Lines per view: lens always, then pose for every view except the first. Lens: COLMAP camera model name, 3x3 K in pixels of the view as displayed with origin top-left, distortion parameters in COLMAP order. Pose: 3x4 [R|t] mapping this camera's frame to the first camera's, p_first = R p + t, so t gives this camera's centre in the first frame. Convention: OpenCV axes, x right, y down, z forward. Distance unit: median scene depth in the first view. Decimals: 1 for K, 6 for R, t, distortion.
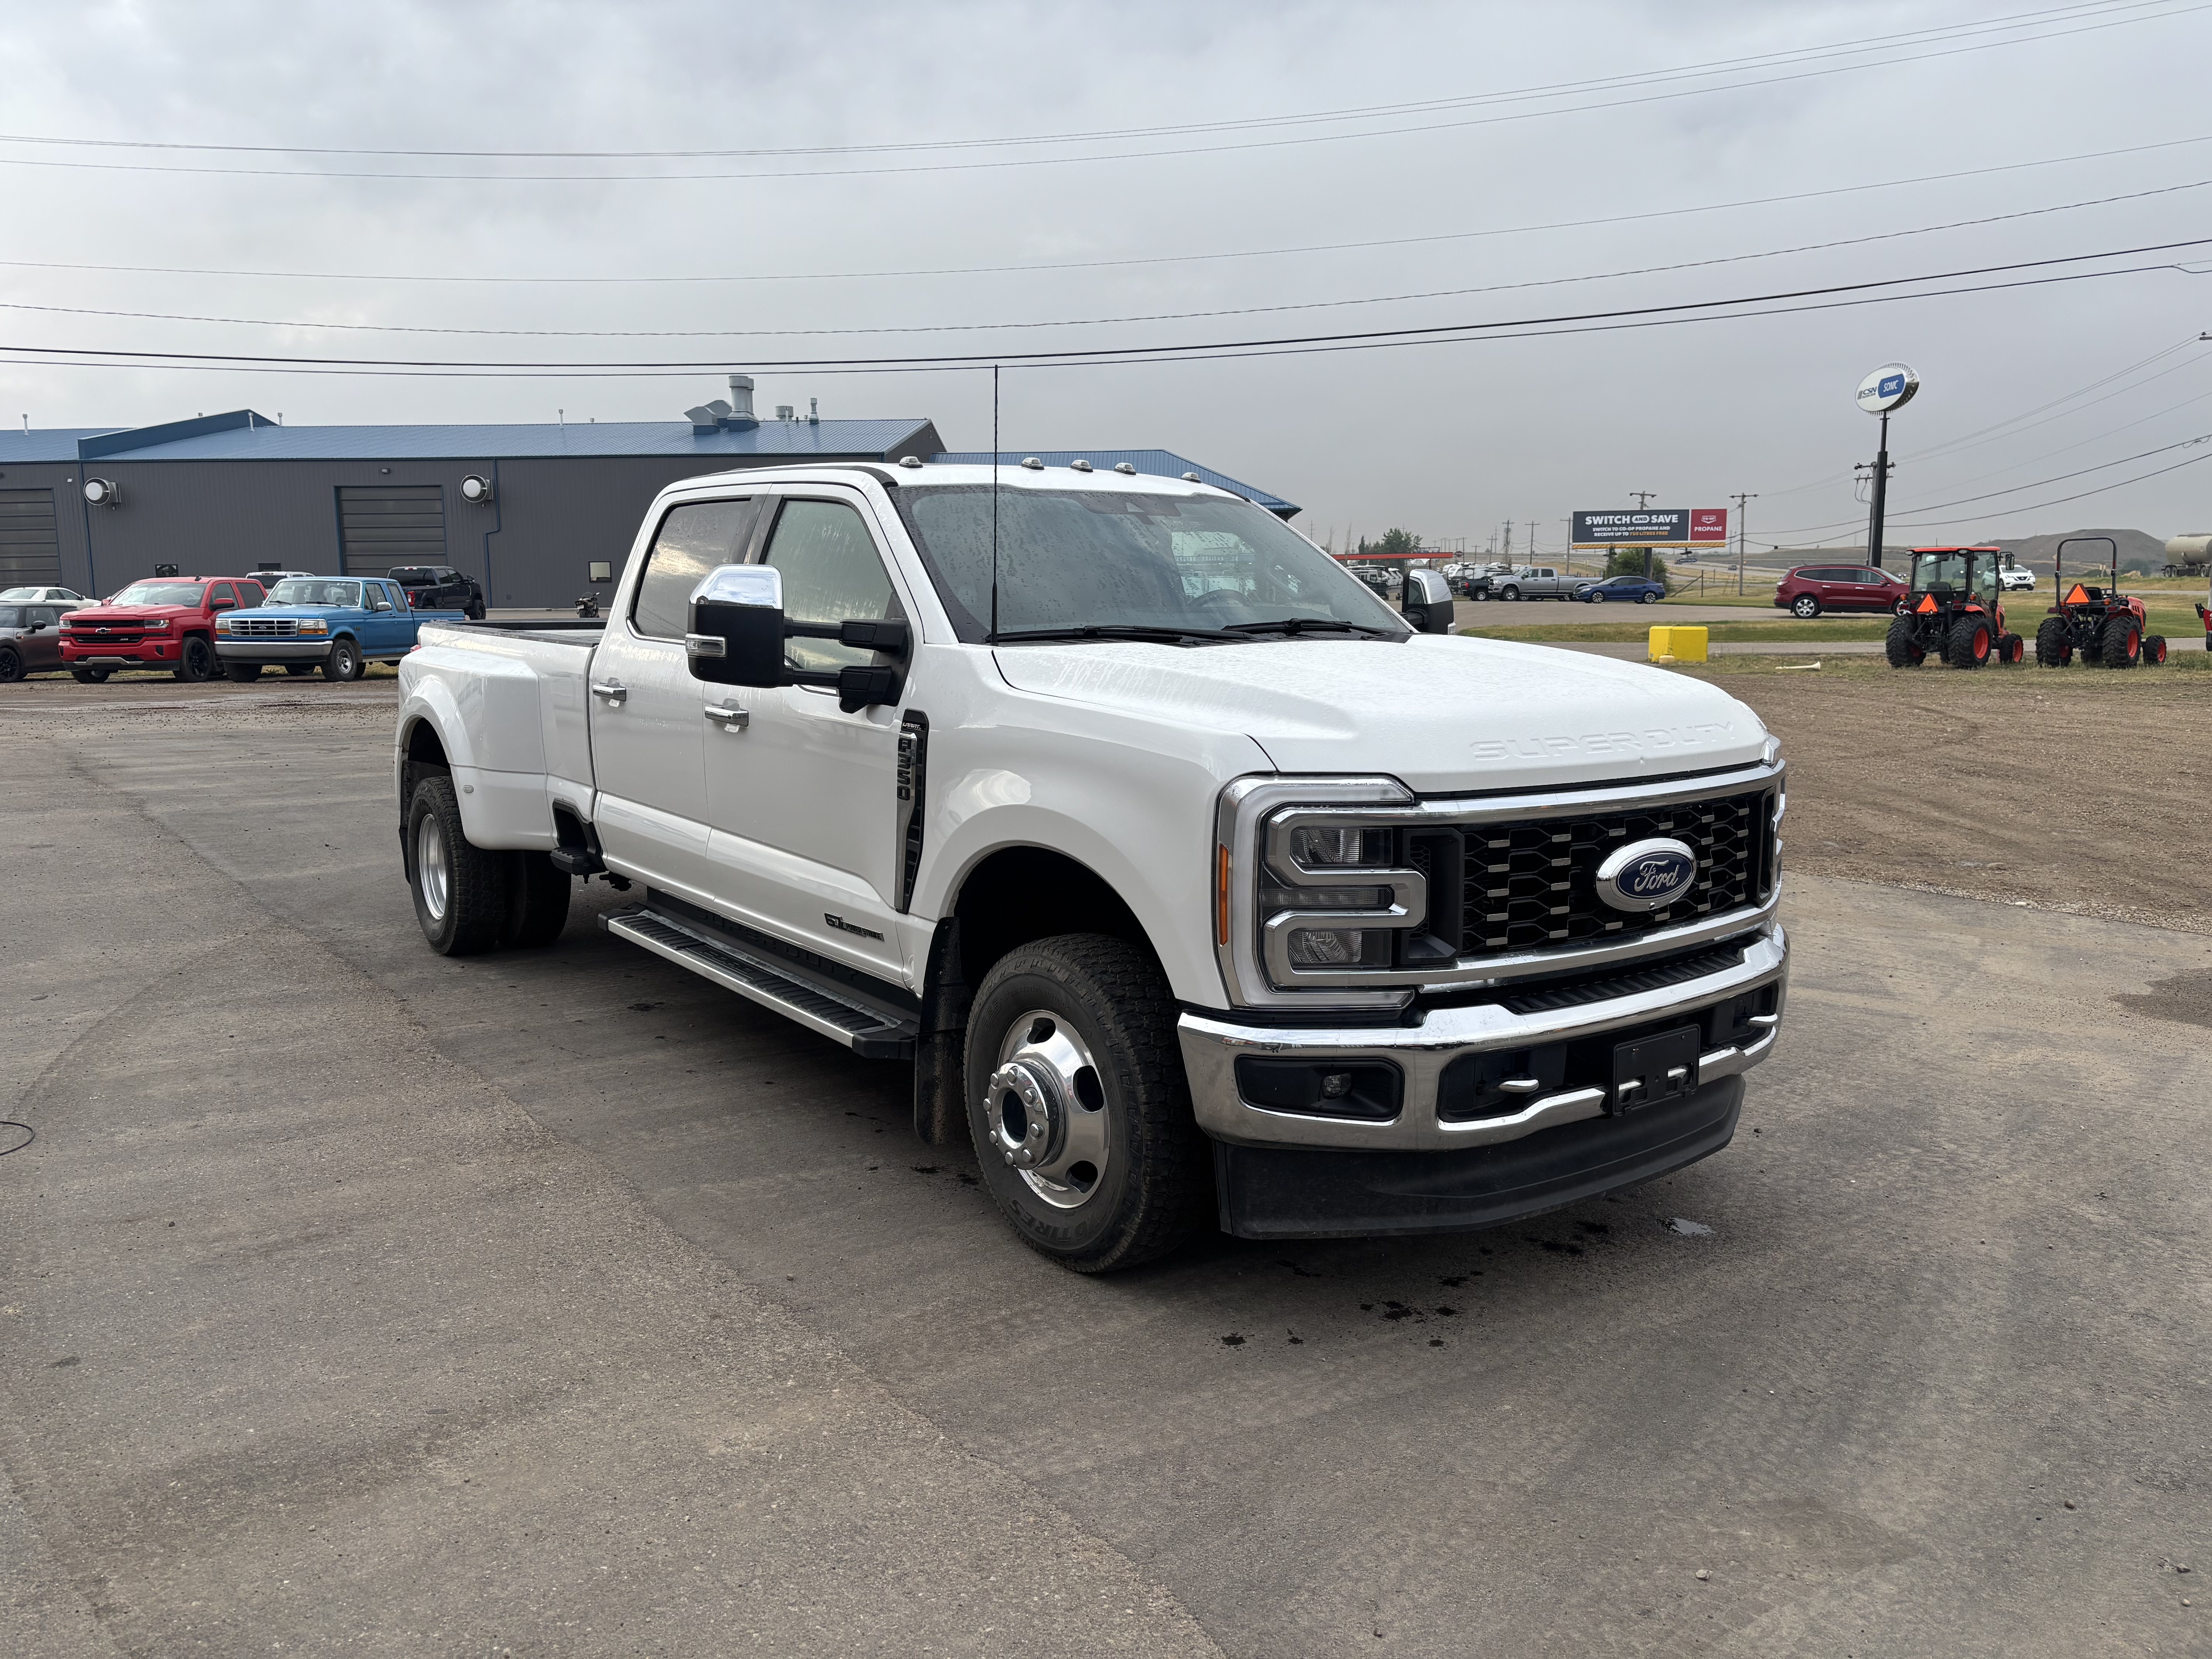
lens RADIAL K [[1658.6, 0, 1106.0], [0, 1658.6, 829.5], [0, 0, 1]] dist [0.046686, -0.046739]
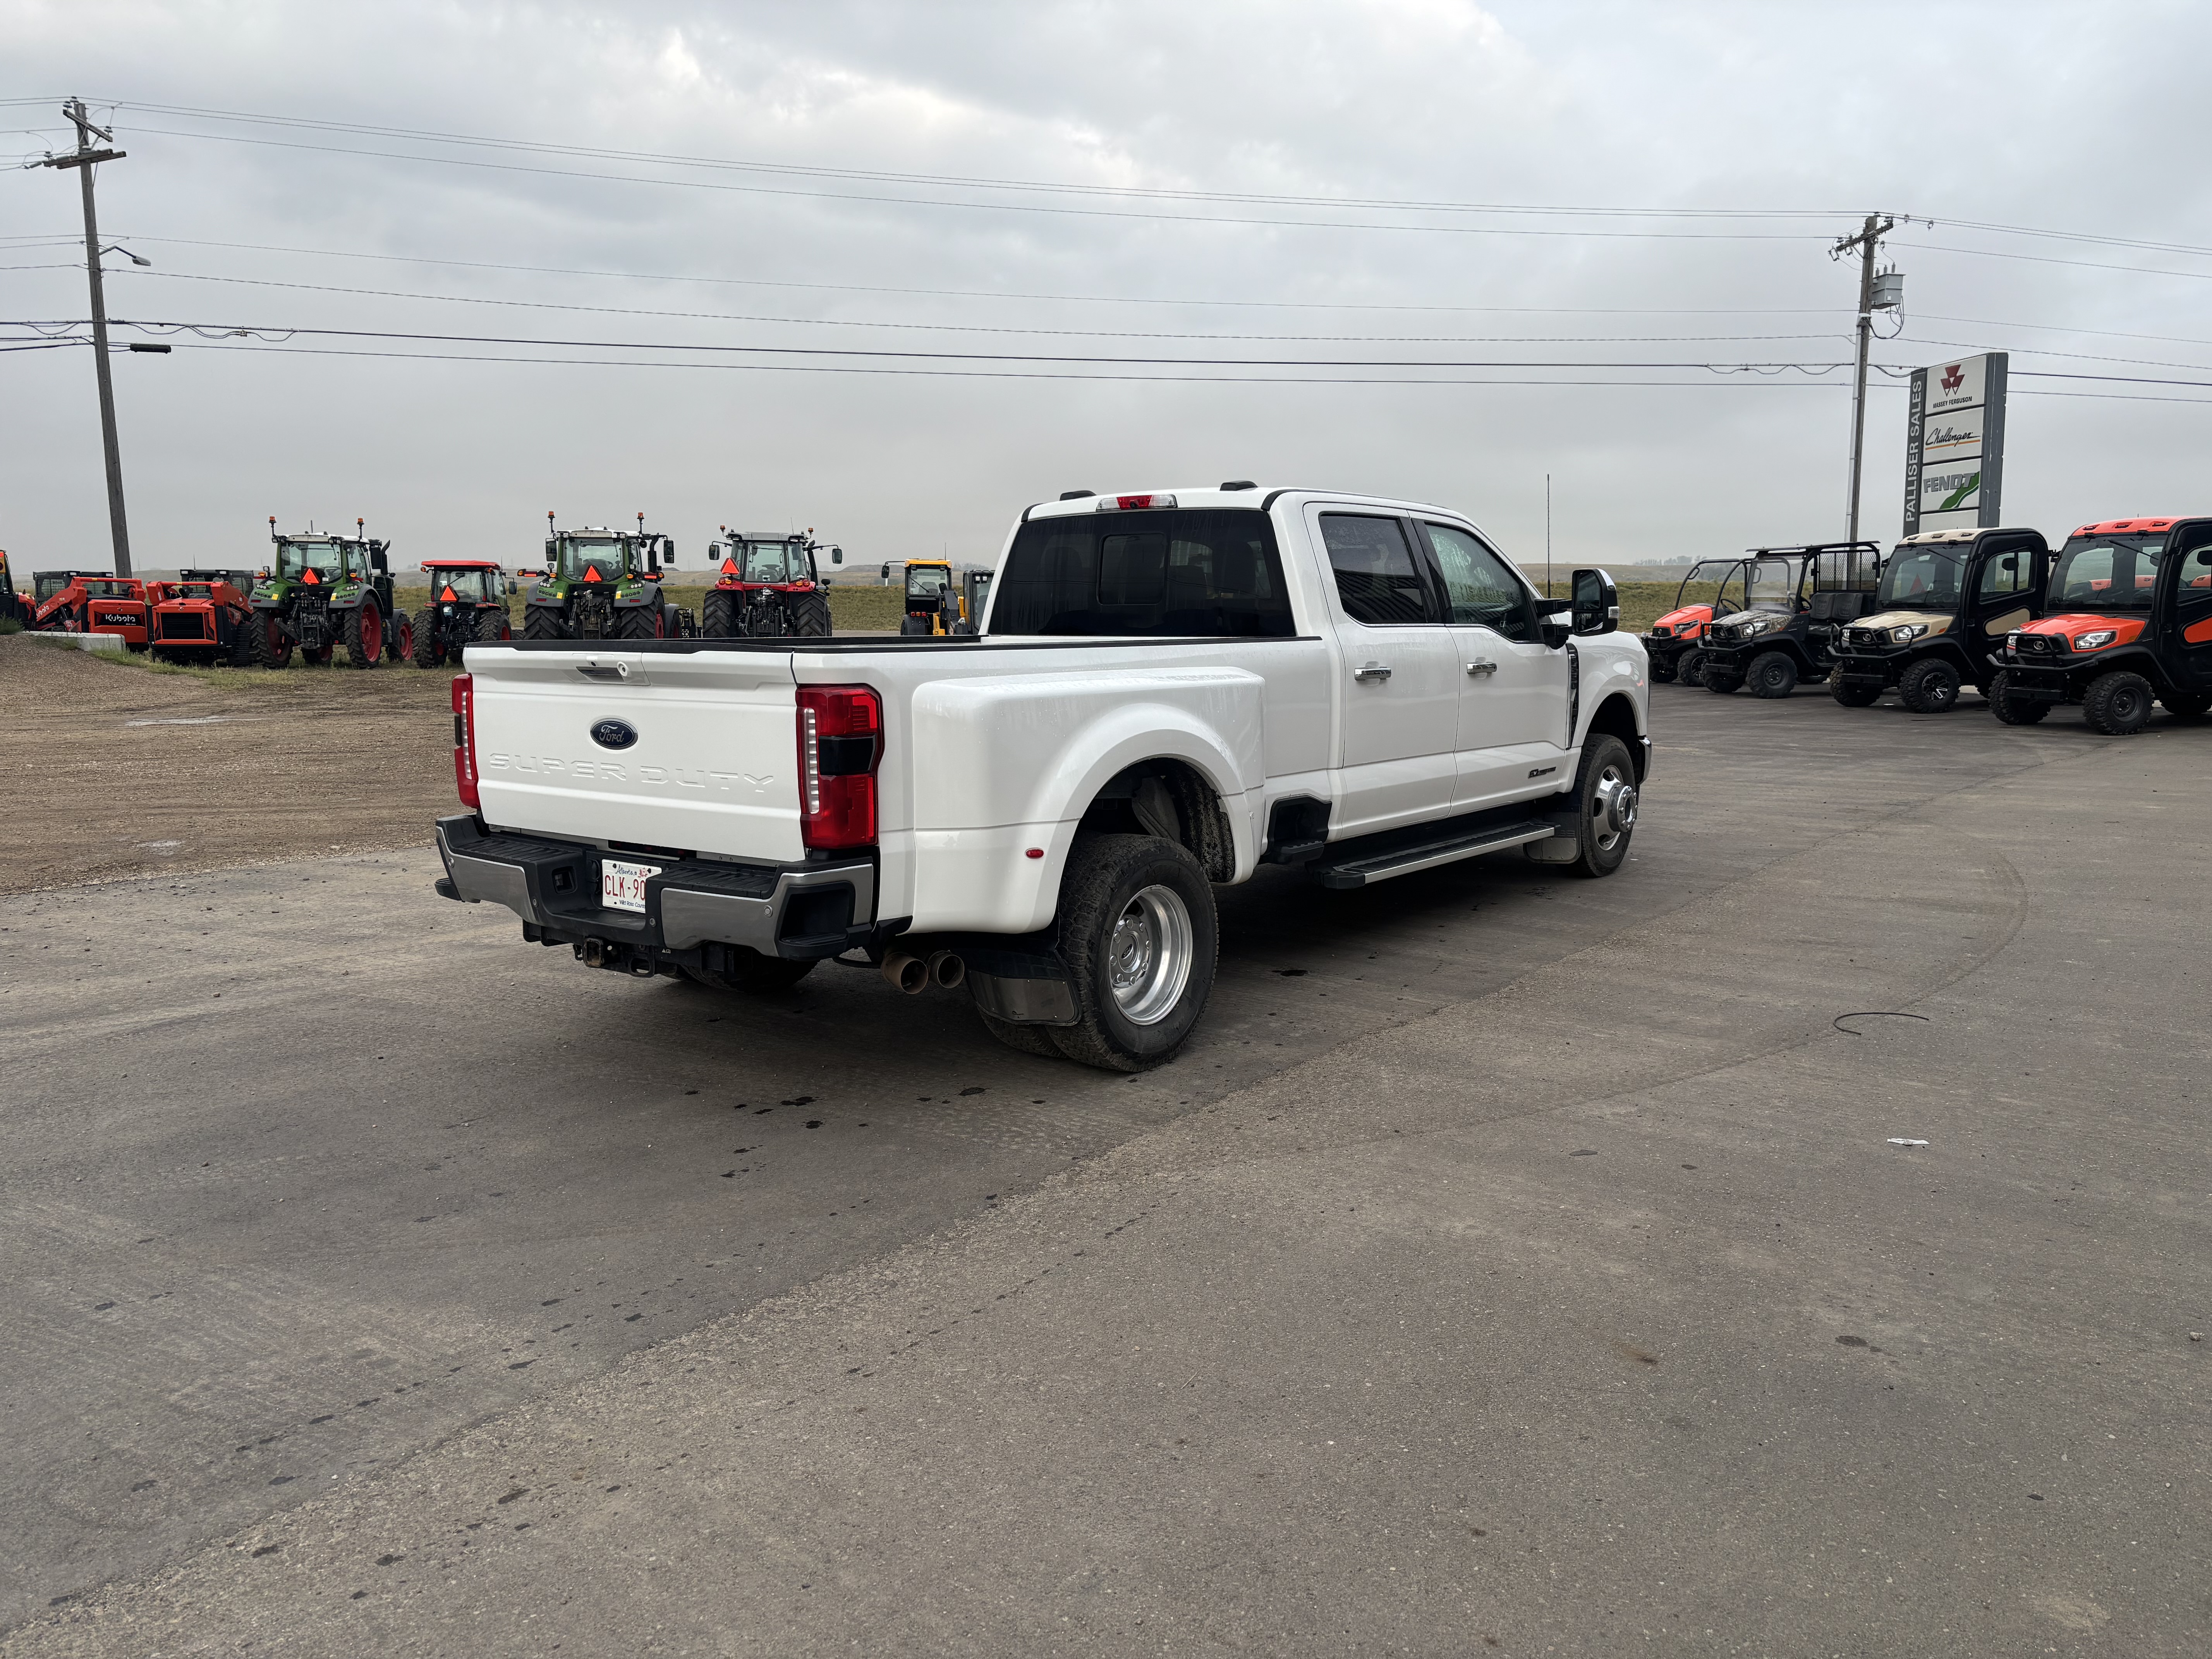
lens RADIAL K [[1660.7, 0, 1116.9], [0, 1660.7, 832.0], [0, 0, 1]] dist [0.039627, -0.046619]
pose [[-0.269544, -0.131924, 0.953909, -1.289867], [0.147670, 0.973194, 0.176318, -0.192573], [-0.951599, 0.188389, -0.242837, 1.390597]]
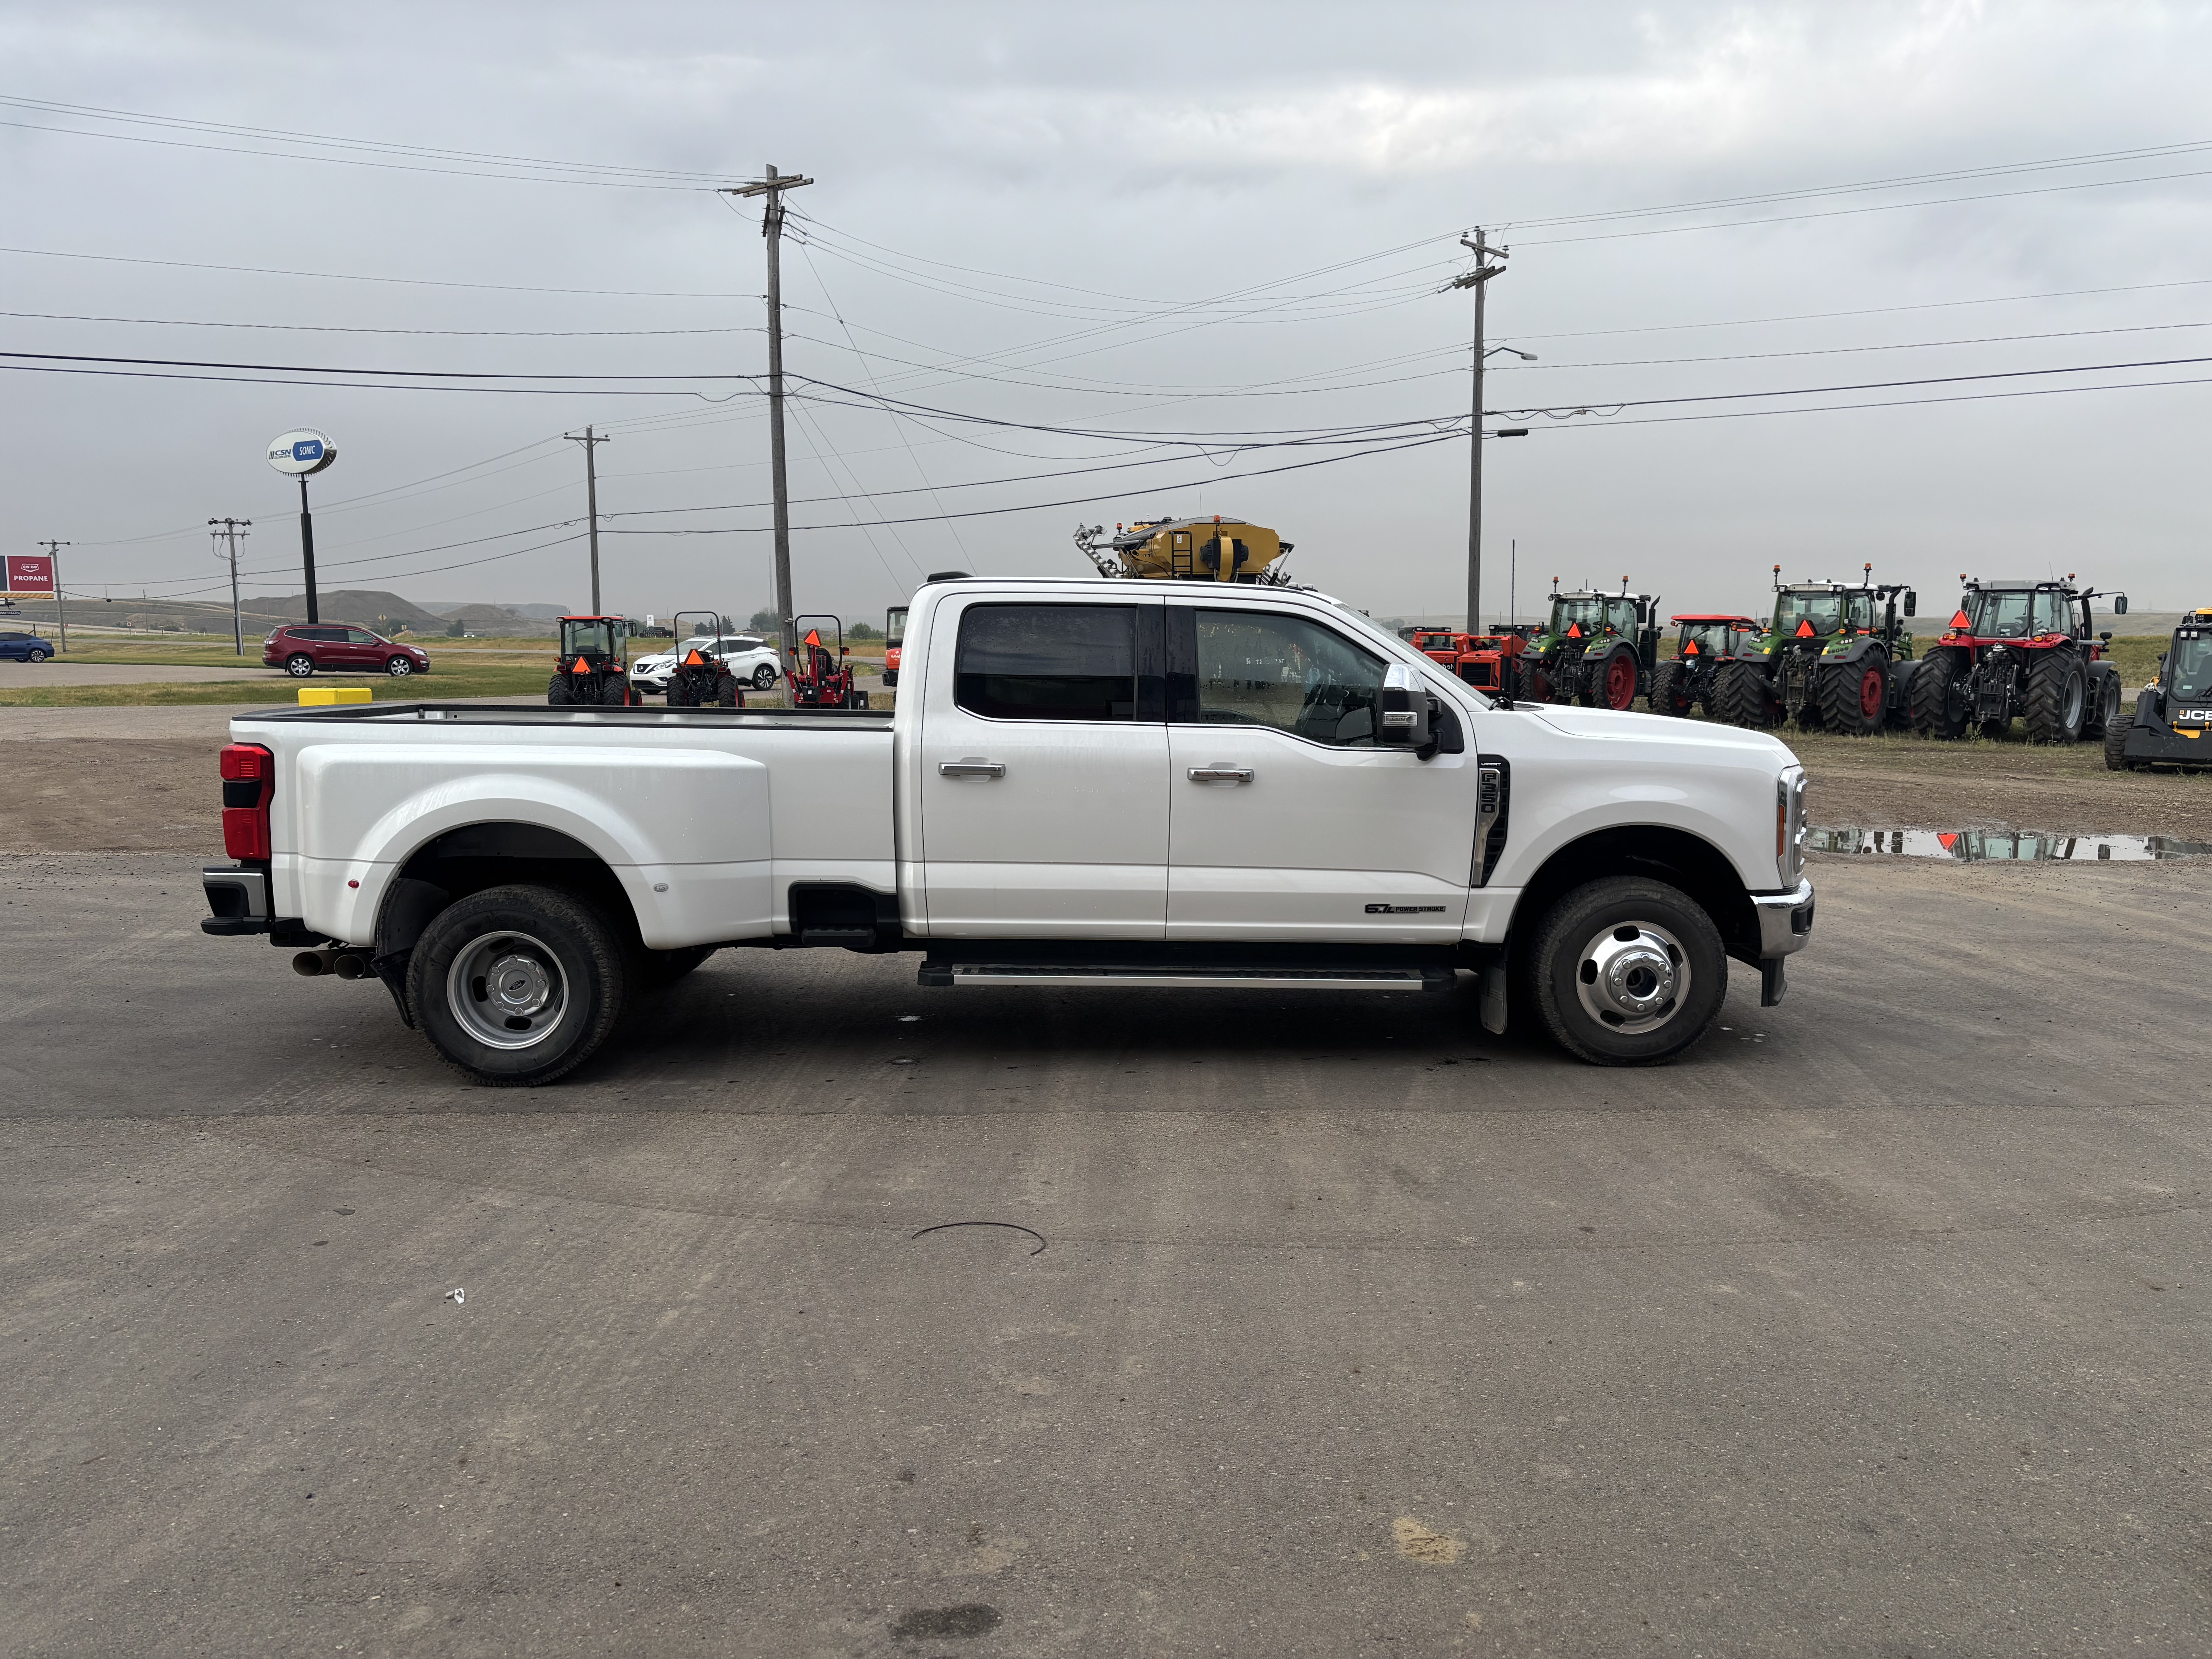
lens RADIAL K [[1660.7, 0, 1116.9], [0, 1660.7, 832.0], [0, 0, 1]] dist [0.039627, -0.046619]
pose [[0.576129, -0.087981, 0.812610, -1.085194], [0.113514, 0.993168, 0.027050, -0.055262], [-0.809438, 0.076658, 0.582180, 0.261628]]
